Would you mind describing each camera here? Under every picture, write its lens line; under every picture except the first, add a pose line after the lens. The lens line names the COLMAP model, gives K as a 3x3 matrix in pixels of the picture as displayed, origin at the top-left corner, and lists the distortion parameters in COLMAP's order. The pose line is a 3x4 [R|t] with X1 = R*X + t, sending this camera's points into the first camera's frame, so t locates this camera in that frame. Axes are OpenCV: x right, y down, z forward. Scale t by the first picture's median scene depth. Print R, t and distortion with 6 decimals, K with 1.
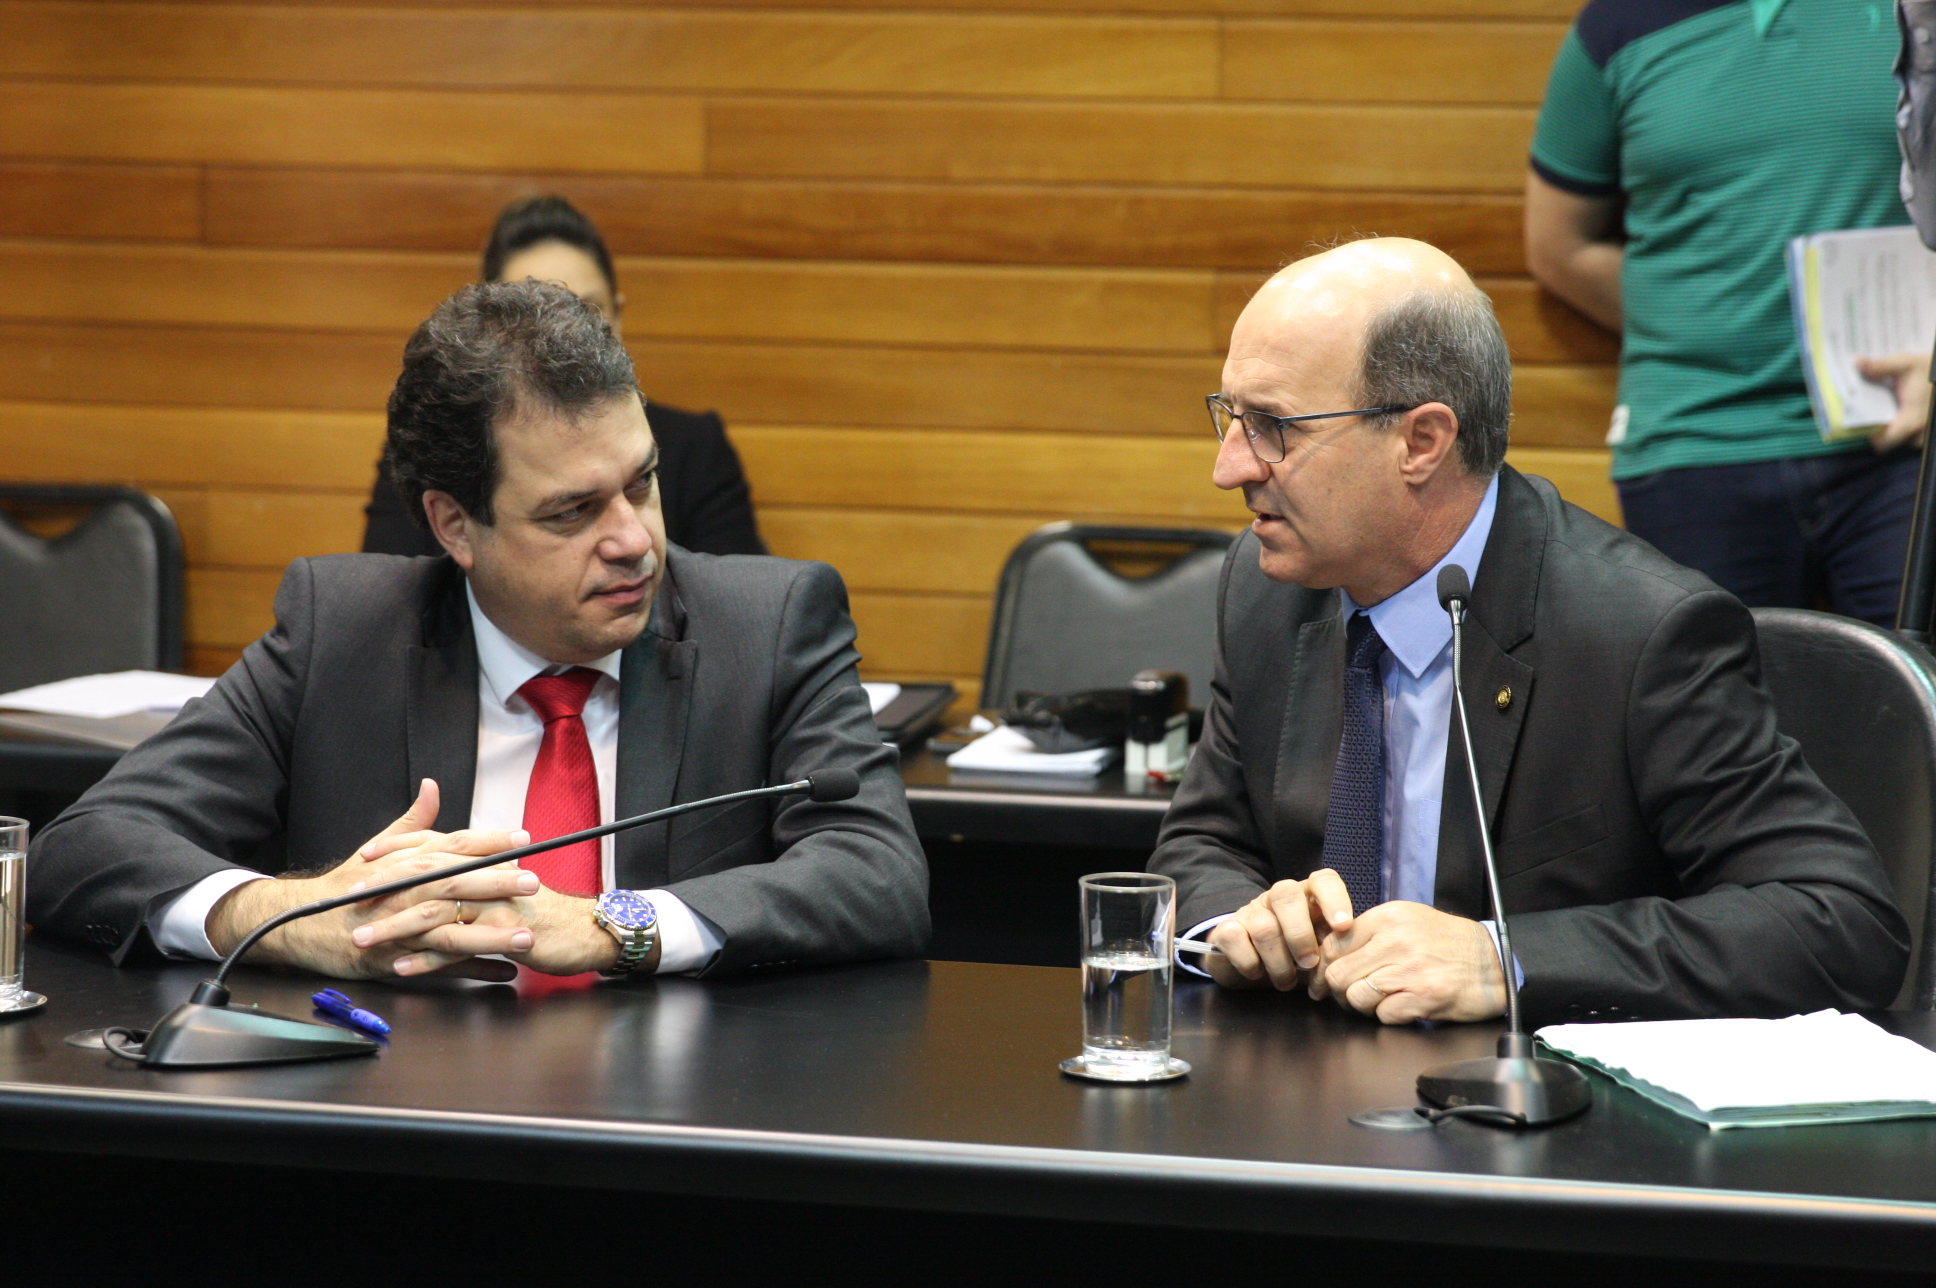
lens RADIAL K [[5771.6, 0, 968.0], [0, 5771.6, 644.0], [0, 0, 1]] dist [0.270134, 0.438038]
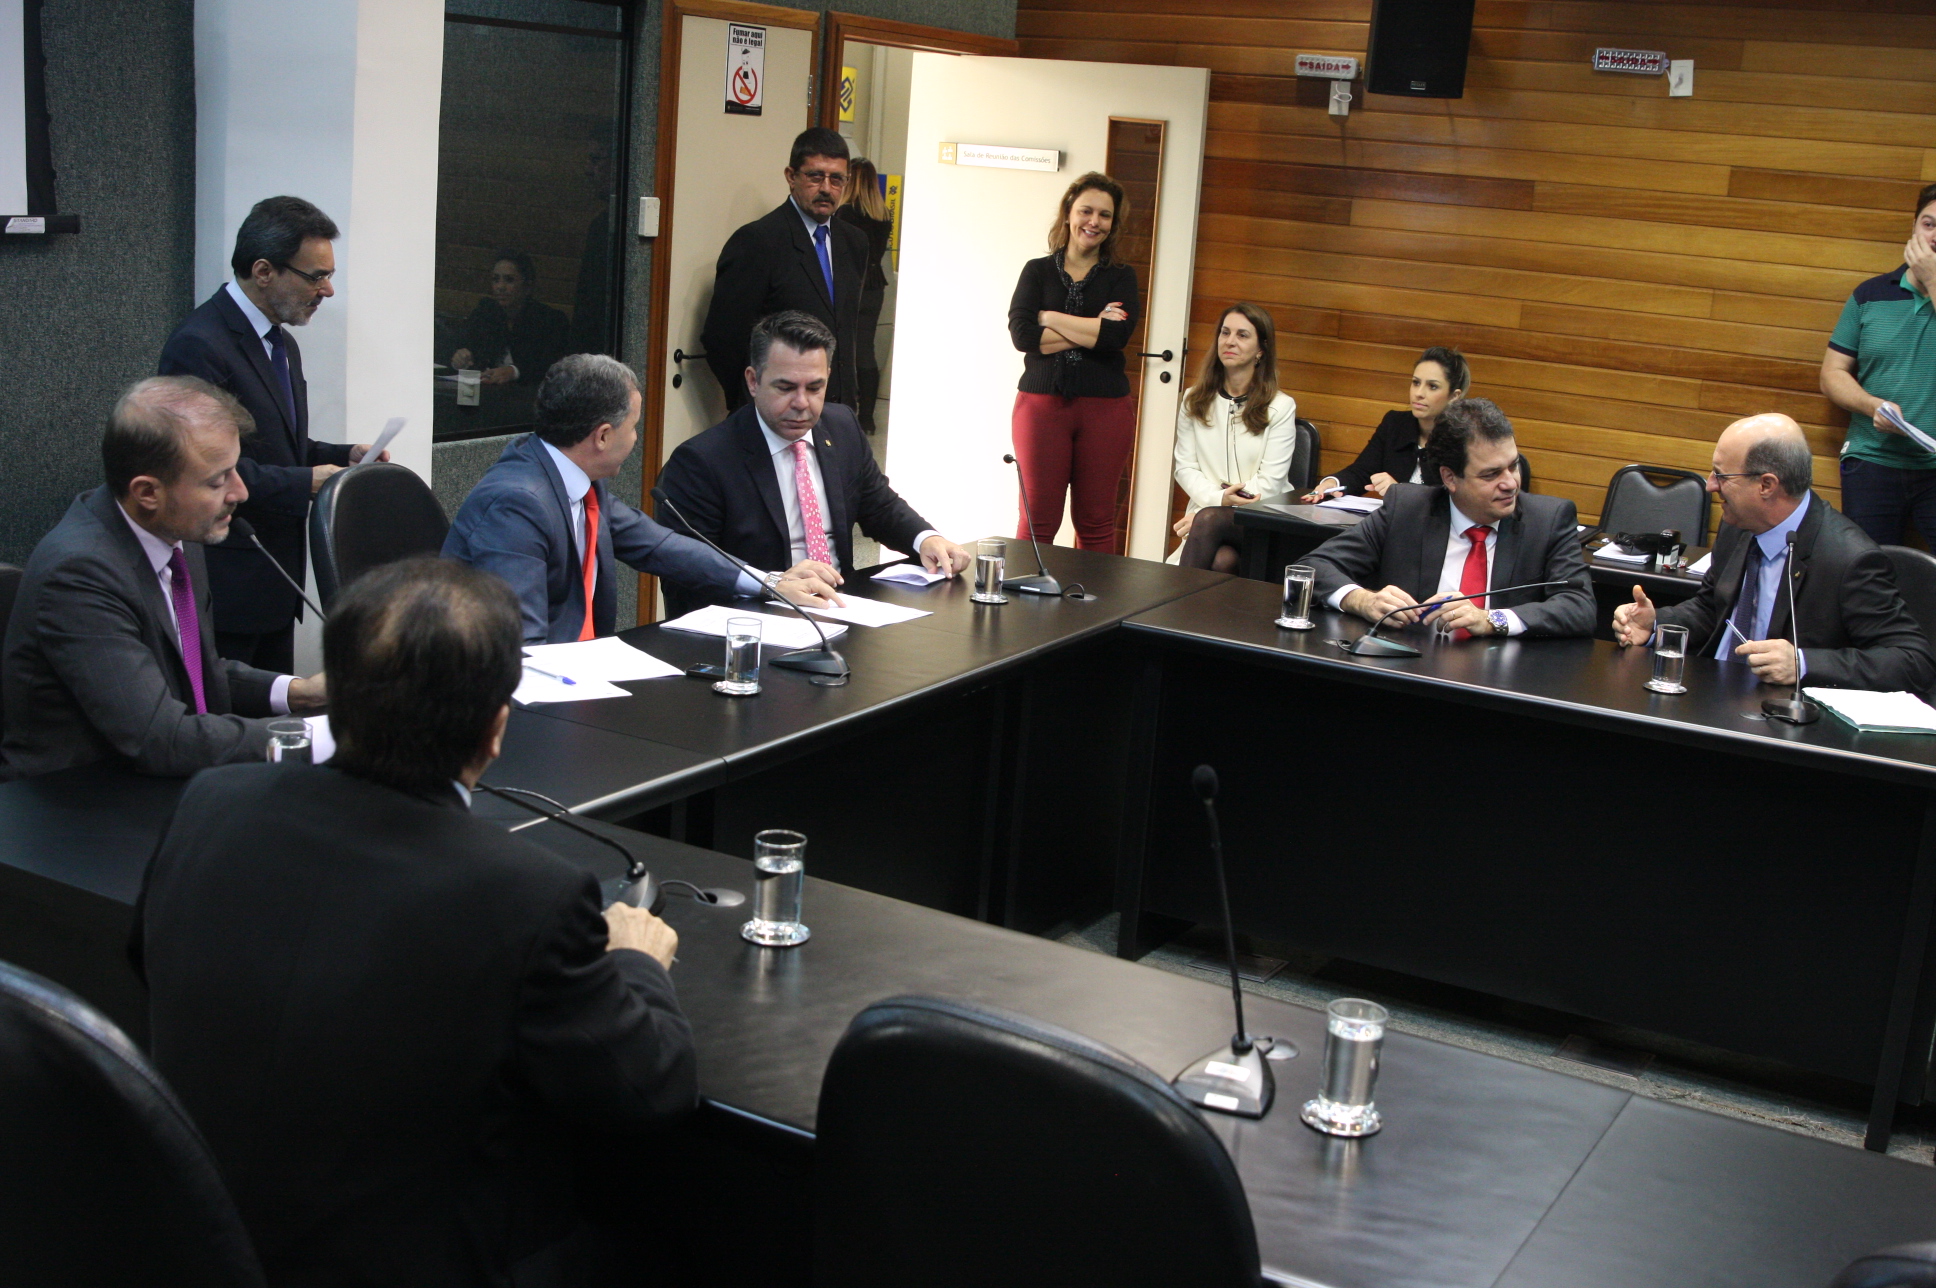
lens RADIAL K [[2244.9, 0, 968.0], [0, 2244.9, 644.0], [0, 0, 1]] dist [-0.175038, 0.320919]
pose [[0.963713, 0.107831, -0.244192, -0.028780], [-0.082785, 0.990407, 0.110633, -0.031570], [0.253779, -0.086403, 0.963395, -0.143595]]
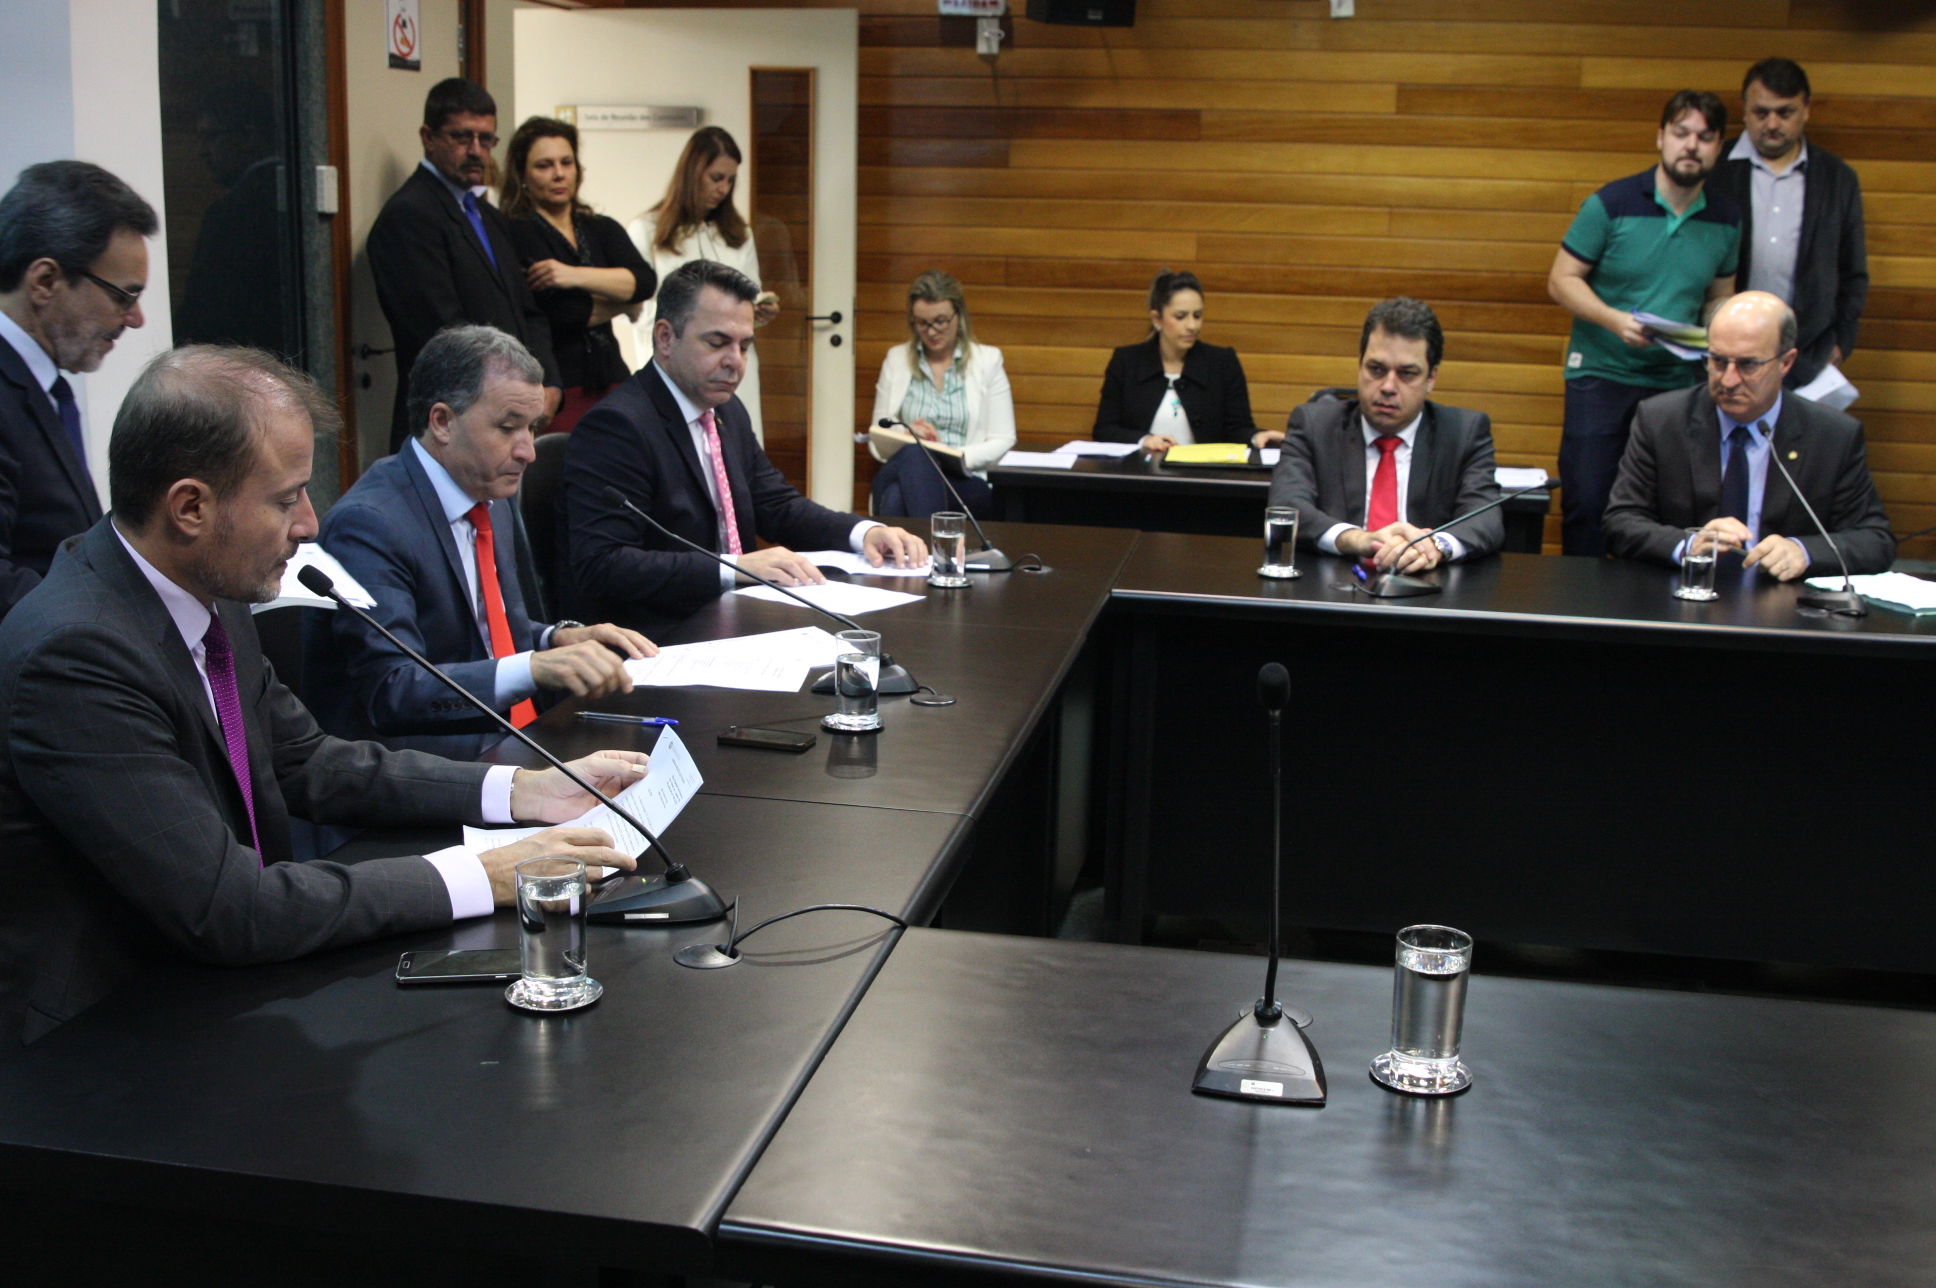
lens RADIAL K [[2117.2, 0, 968.0], [0, 2117.2, 644.0], [0, 0, 1]] dist [-0.094333, 0.055573]
pose [[0.998456, -0.006023, 0.055218, -0.253809], [-0.000081, 0.993946, 0.109867, -0.011727], [-0.055545, -0.109702, 0.992411, -0.020148]]
